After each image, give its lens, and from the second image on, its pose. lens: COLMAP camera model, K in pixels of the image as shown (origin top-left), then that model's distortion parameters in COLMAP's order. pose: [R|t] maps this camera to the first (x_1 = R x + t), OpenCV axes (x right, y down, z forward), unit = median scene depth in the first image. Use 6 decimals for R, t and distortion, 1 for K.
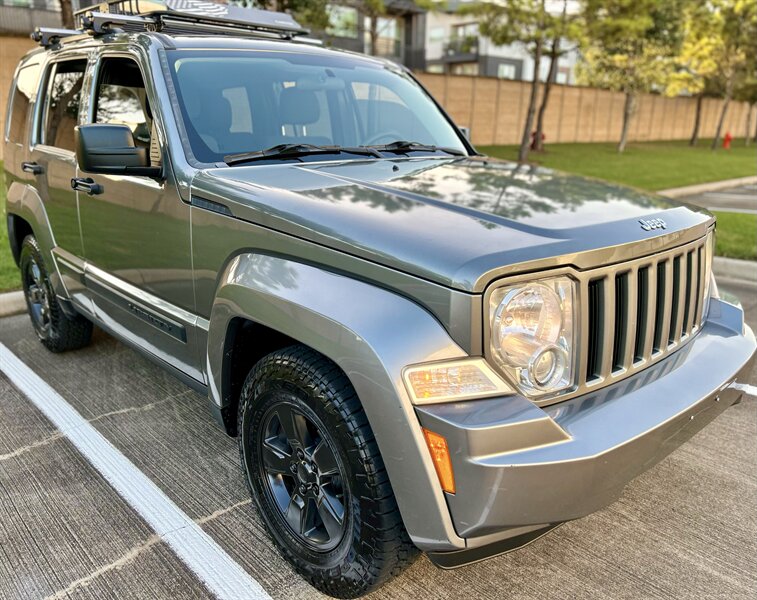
lens RADIAL K [[641.4, 0, 382.1], [0, 641.4, 299.7], [0, 0, 1]] dist [0.011349, -0.001292]
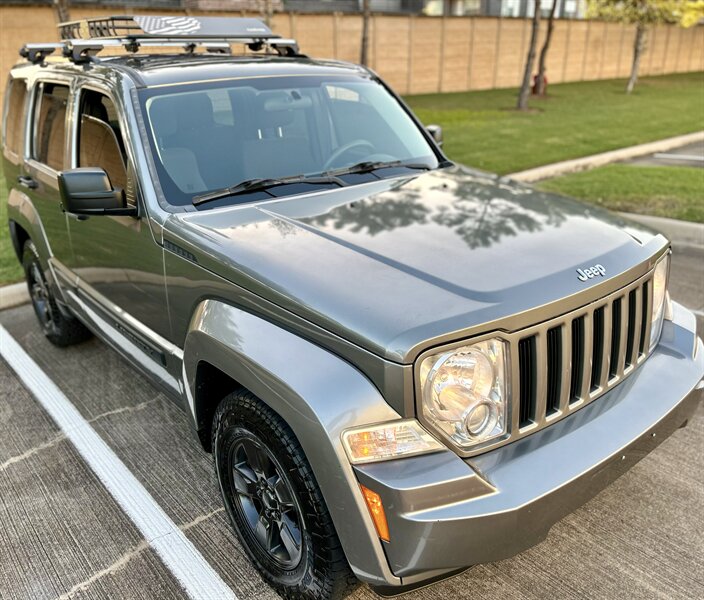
lens RADIAL K [[640.4, 0, 333.0], [0, 640.4, 298.3], [0, 0, 1]] dist [0.014844, -0.006018]
pose [[0.996801, -0.013364, -0.078802, 0.063257], [0.019744, 0.996539, 0.080746, -0.125123], [0.077450, -0.082044, 0.993615, -0.053389]]
